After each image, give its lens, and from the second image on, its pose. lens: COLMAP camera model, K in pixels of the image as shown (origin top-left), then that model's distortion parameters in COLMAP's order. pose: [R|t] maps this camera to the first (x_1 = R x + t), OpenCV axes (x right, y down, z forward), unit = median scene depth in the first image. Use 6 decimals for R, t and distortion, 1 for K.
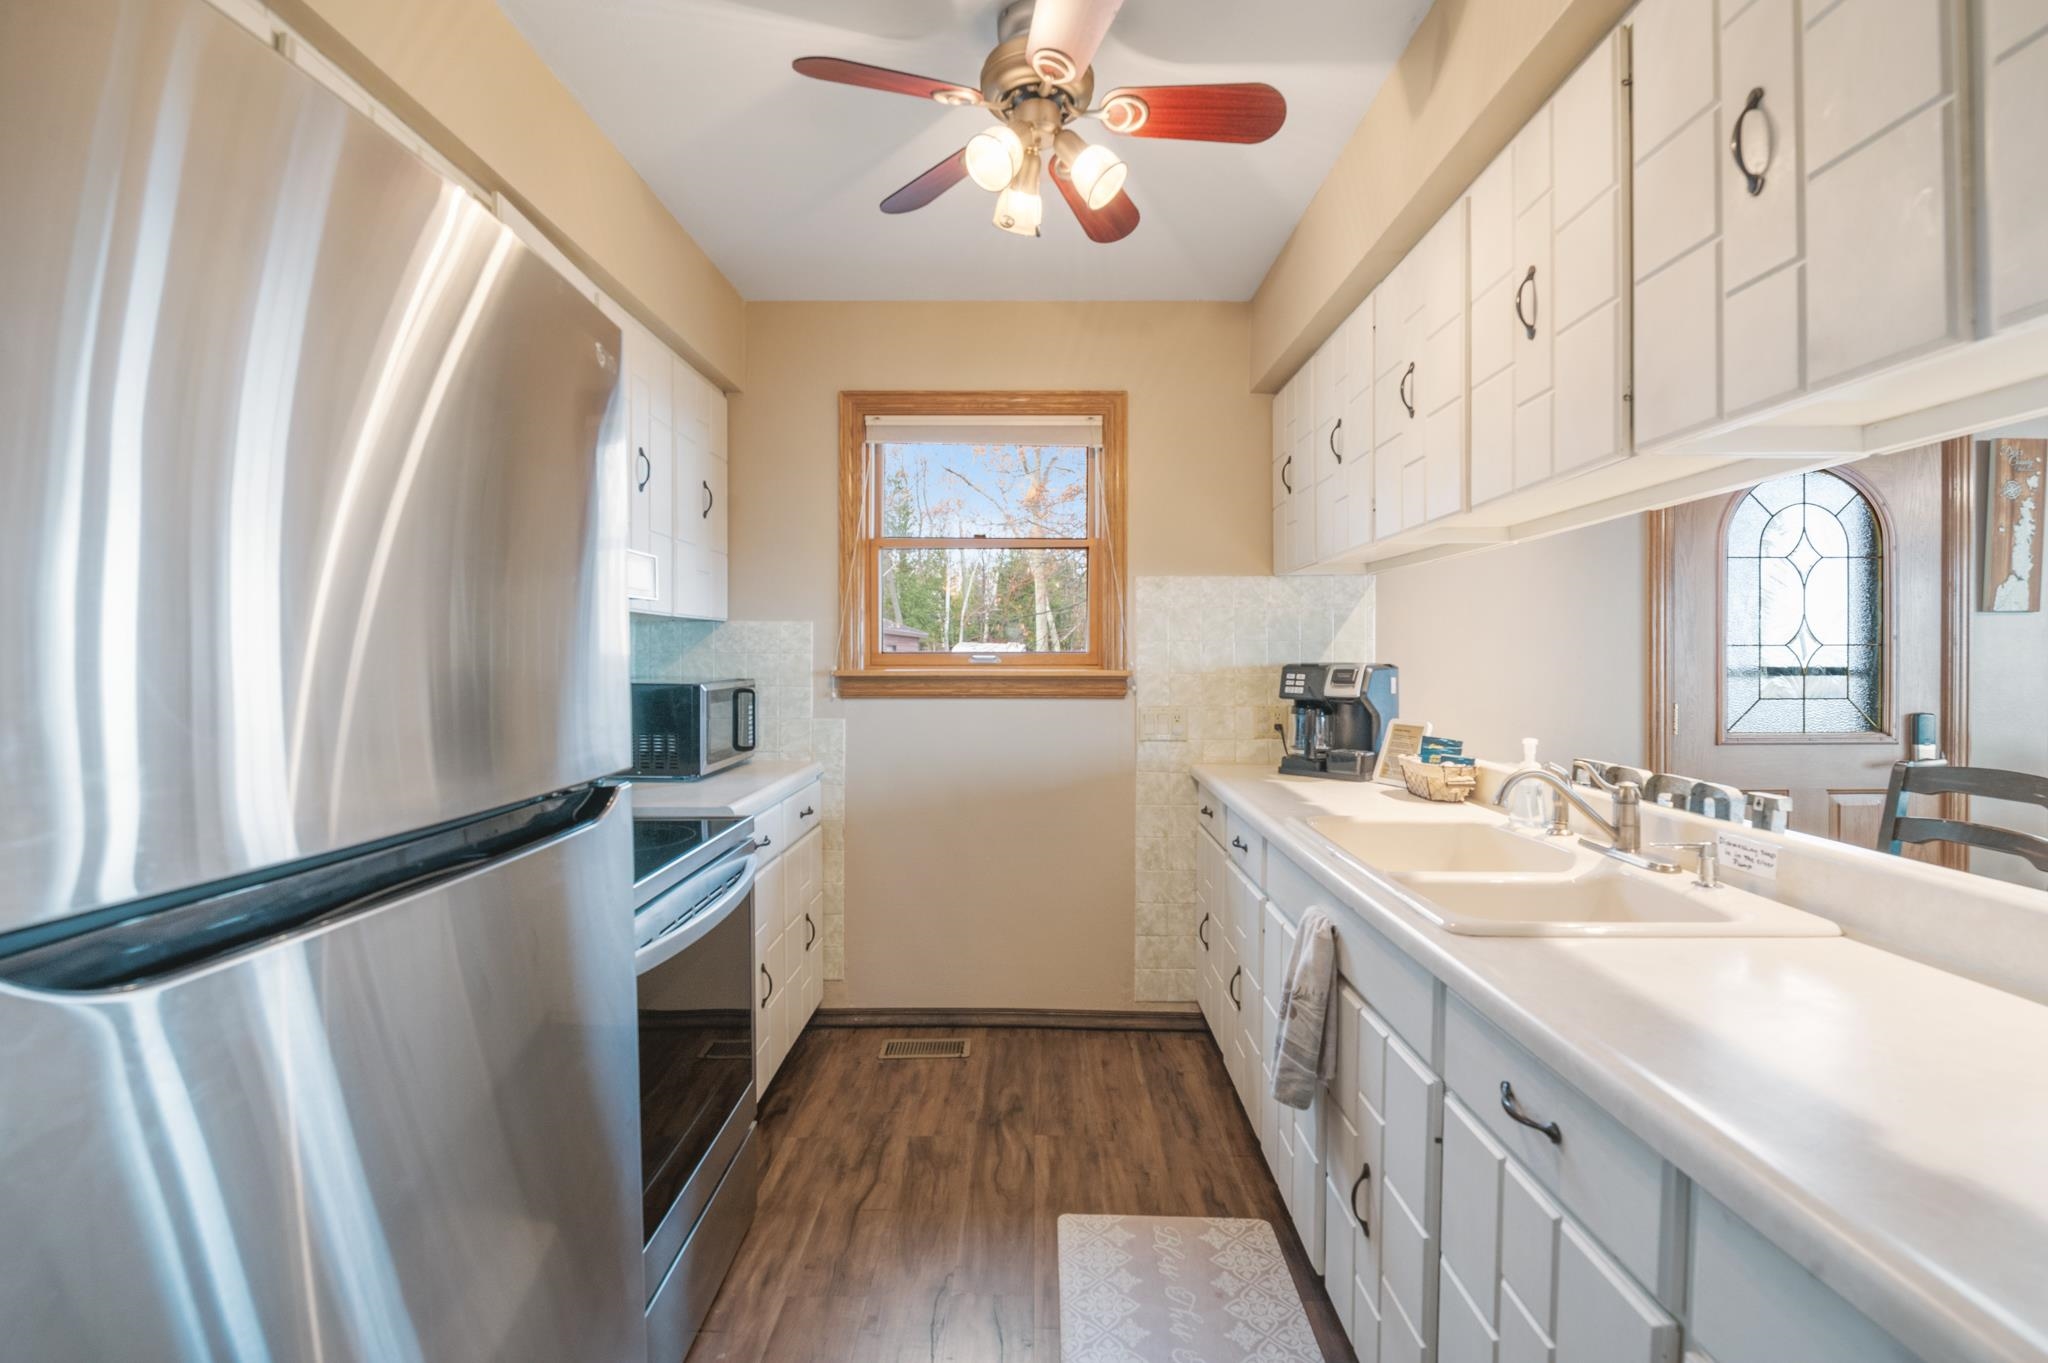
lens RADIAL K [[910.7, 0, 1029.1], [0, 910.7, 666.9], [0, 0, 1]] dist [-0.002903, -0.008151]
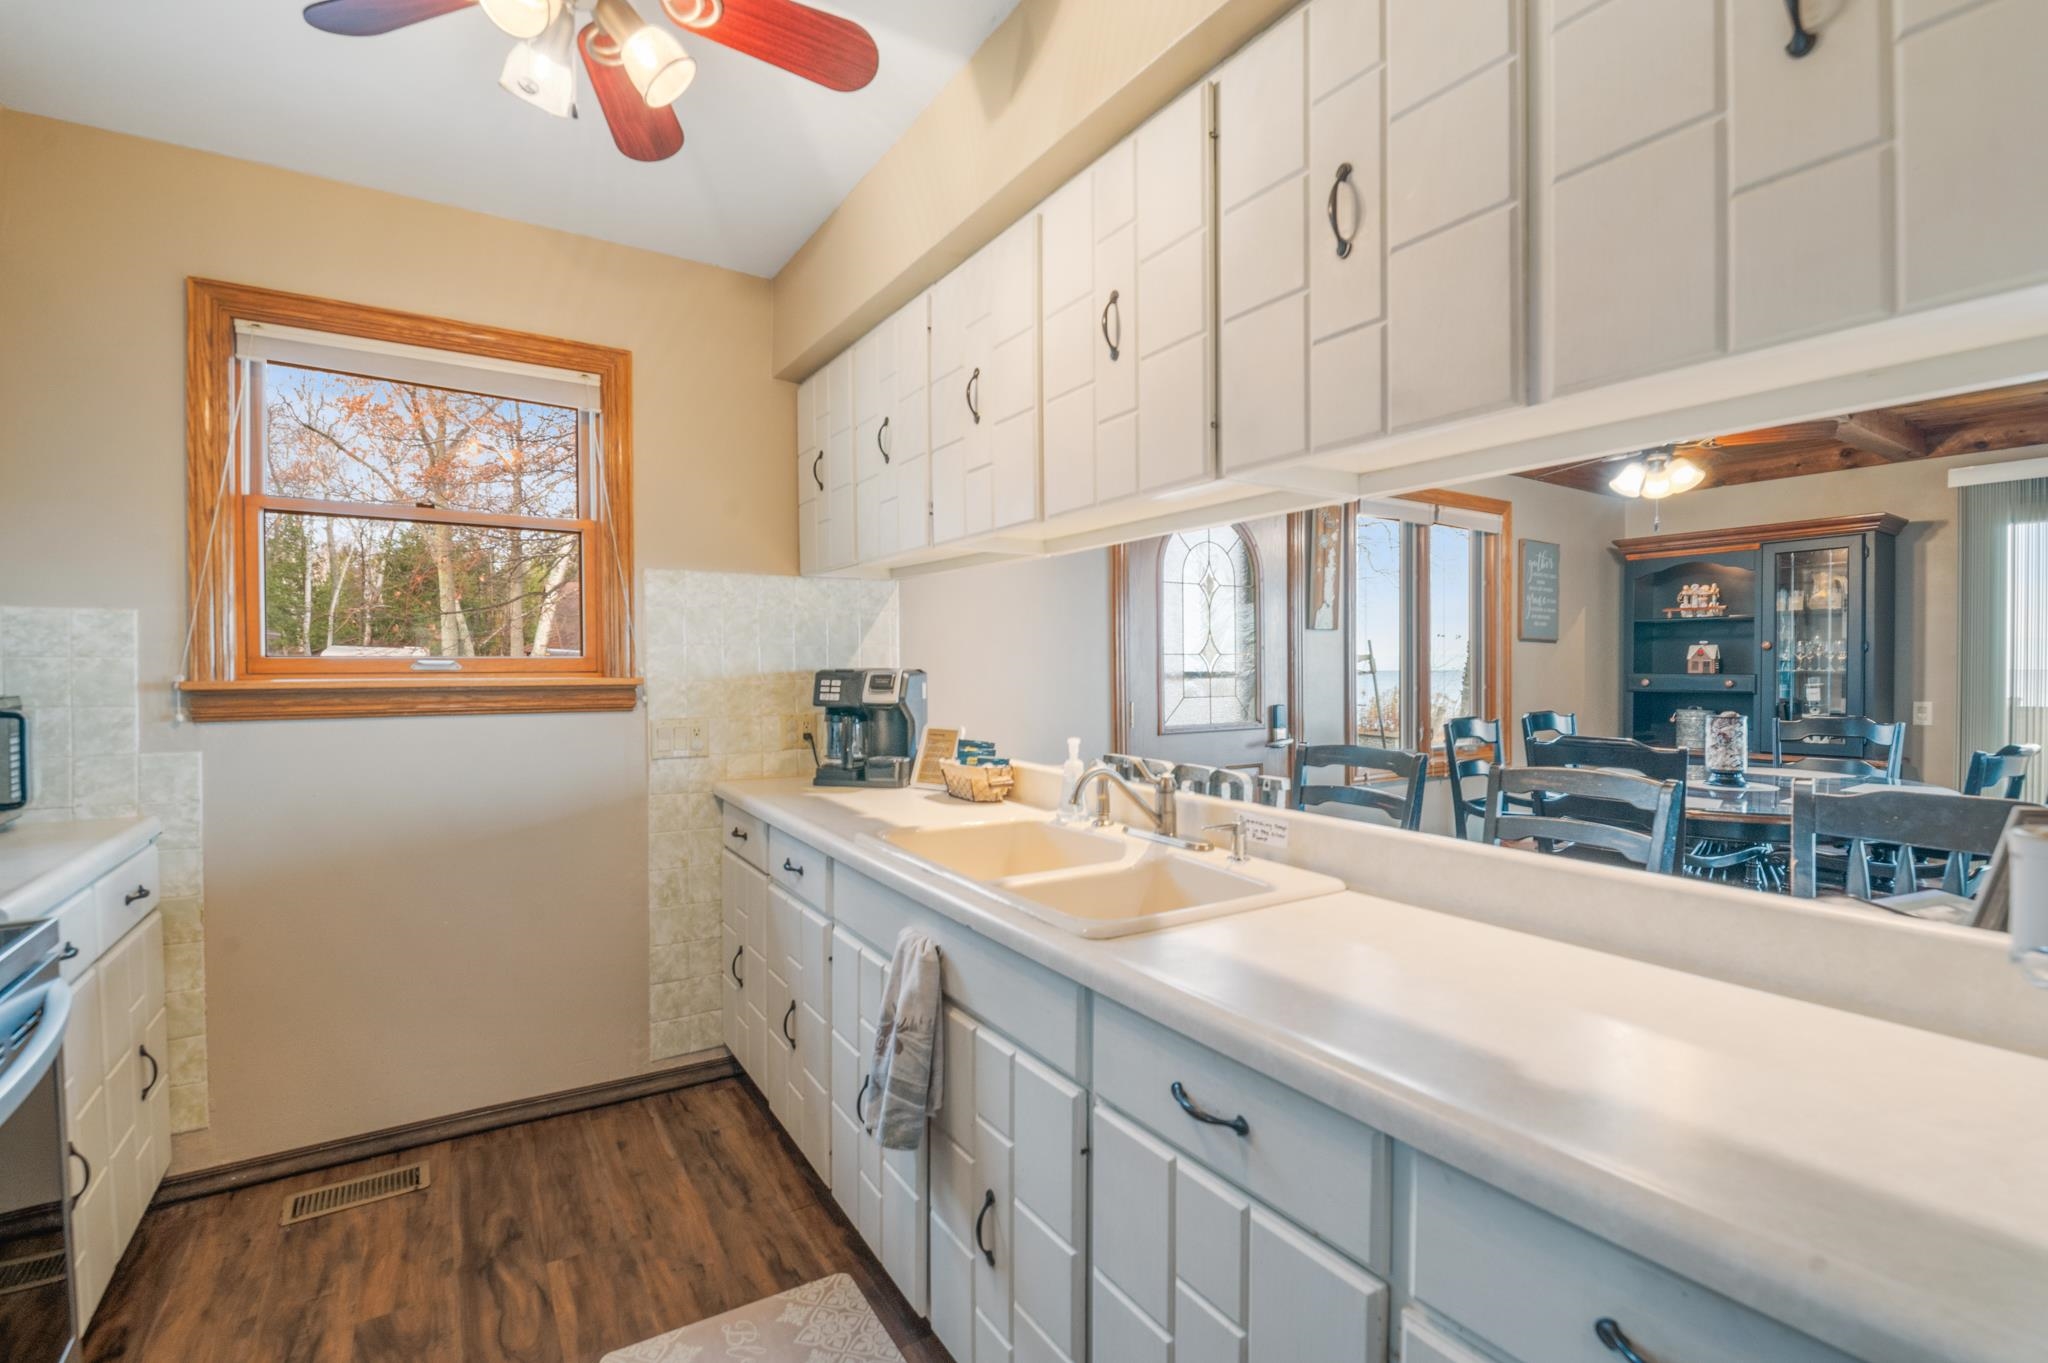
lens RADIAL K [[910.7, 0, 1026.1], [0, 910.7, 678.5], [0, 0, 1]] dist [-0.002903, -0.008151]
pose [[0.835688, -0.008810, 0.549134, -0.065475], [0.005811, 0.999957, 0.007199, 0.000045], [-0.549173, -0.002826, 0.835704, 0.099086]]
